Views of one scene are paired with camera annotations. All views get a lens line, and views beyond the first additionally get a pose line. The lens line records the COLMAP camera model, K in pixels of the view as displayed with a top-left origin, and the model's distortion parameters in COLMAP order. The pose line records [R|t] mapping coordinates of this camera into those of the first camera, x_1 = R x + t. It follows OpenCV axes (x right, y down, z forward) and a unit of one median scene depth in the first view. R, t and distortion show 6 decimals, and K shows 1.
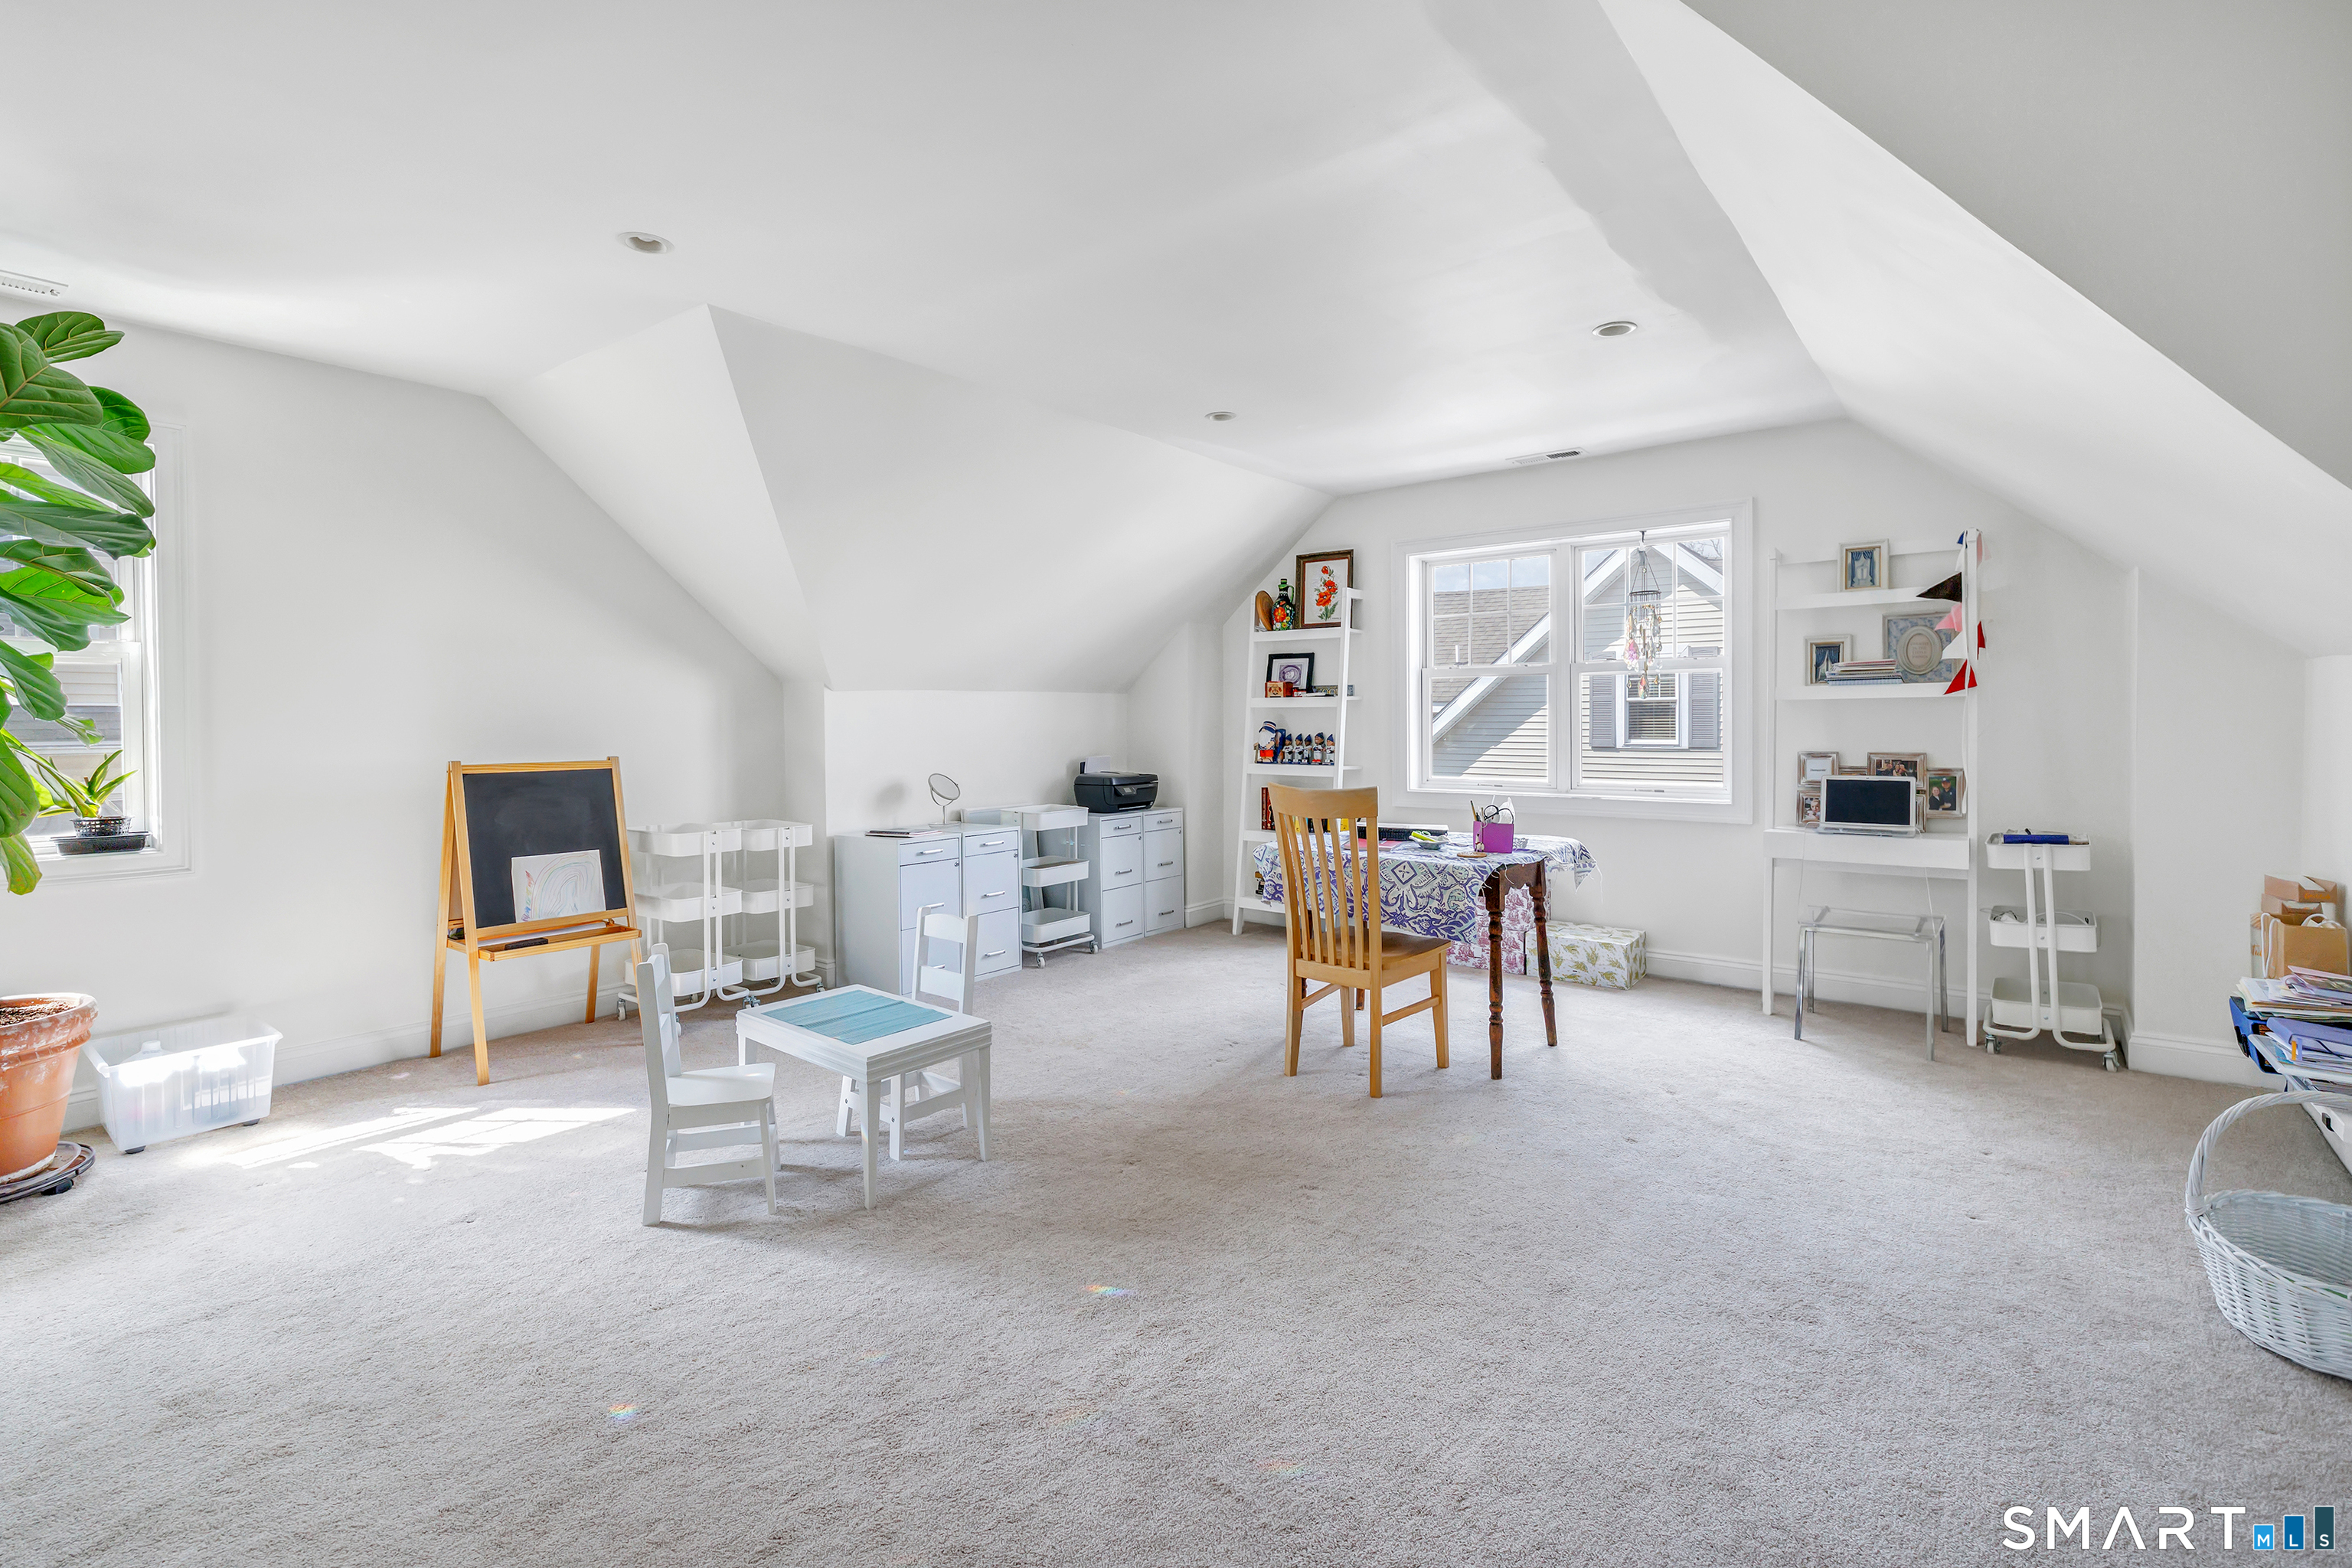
lens RADIAL K [[1029.4, 0, 1171.8], [0, 1029.4, 743.3], [0, 0, 1]] dist [-0.001369, 0.000144]
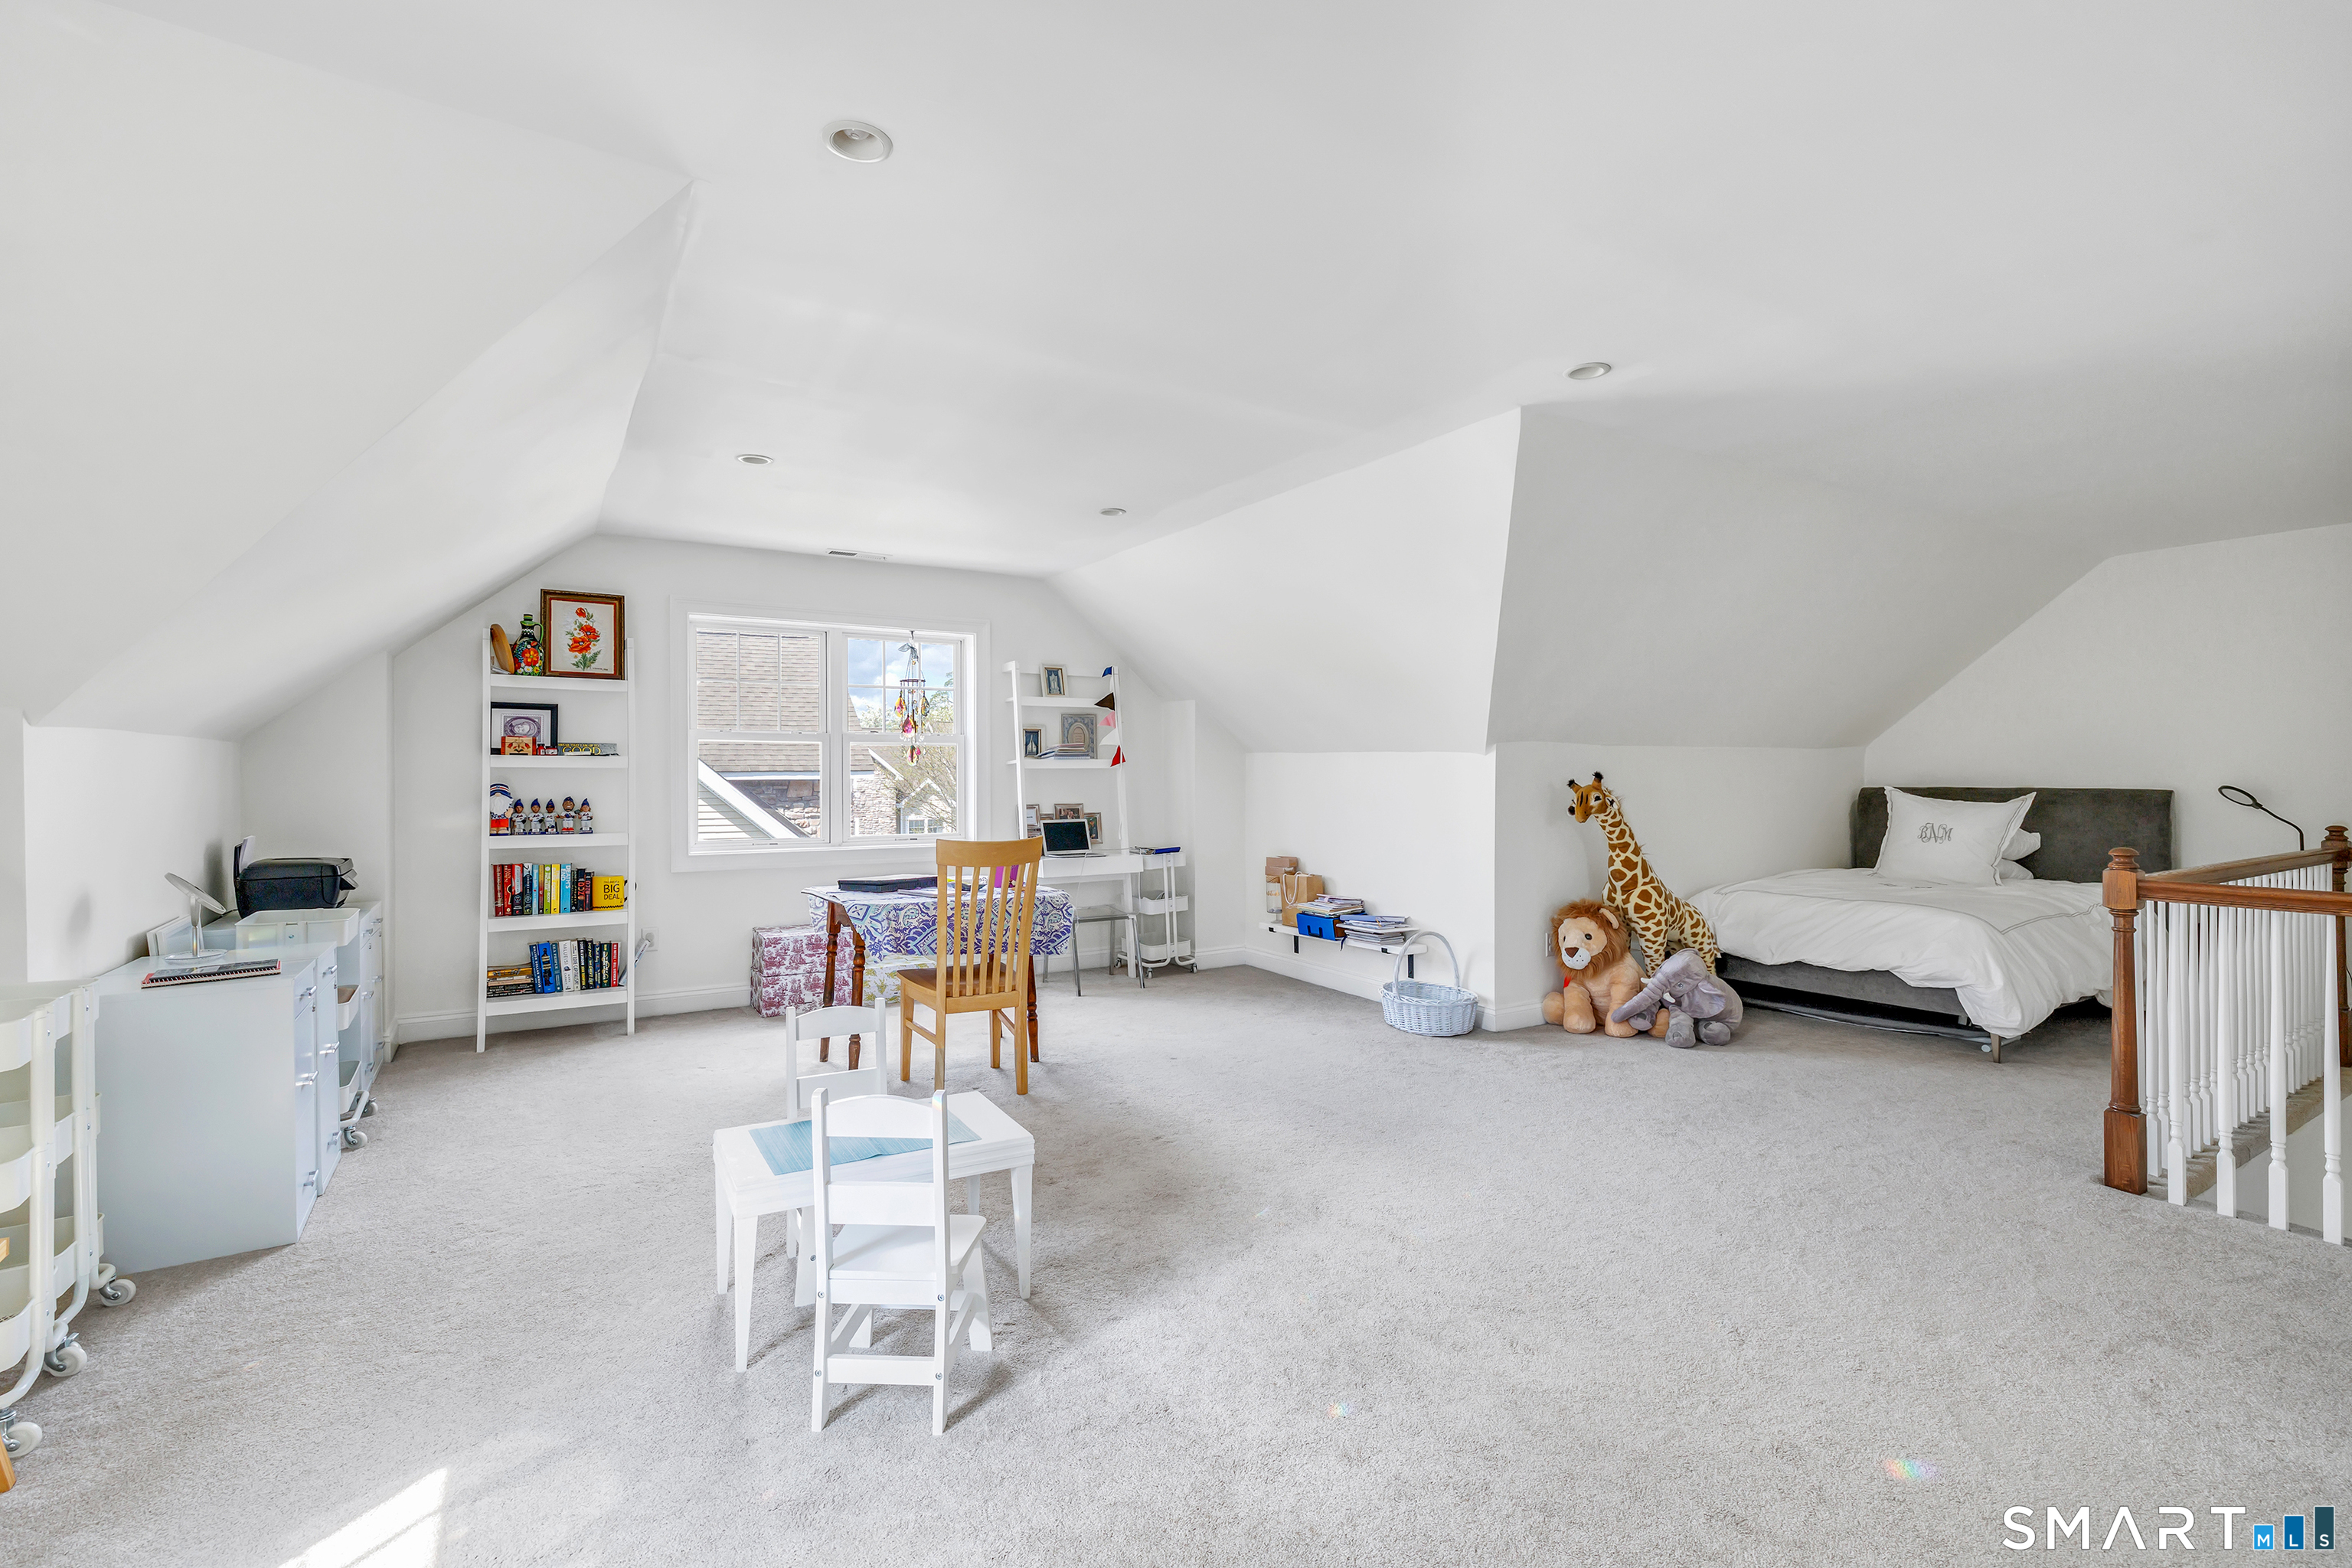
lens RADIAL K [[981.3, 0, 1176.0], [0, 981.3, 784.0], [0, 0, 1]] dist [0.000073, 0.000156]
pose [[0.382253, -0.000875, 0.924057, -0.467422], [0.021920, 0.999727, -0.008121, -0.003790], [-0.923798, 0.023360, 0.382167, 0.228340]]
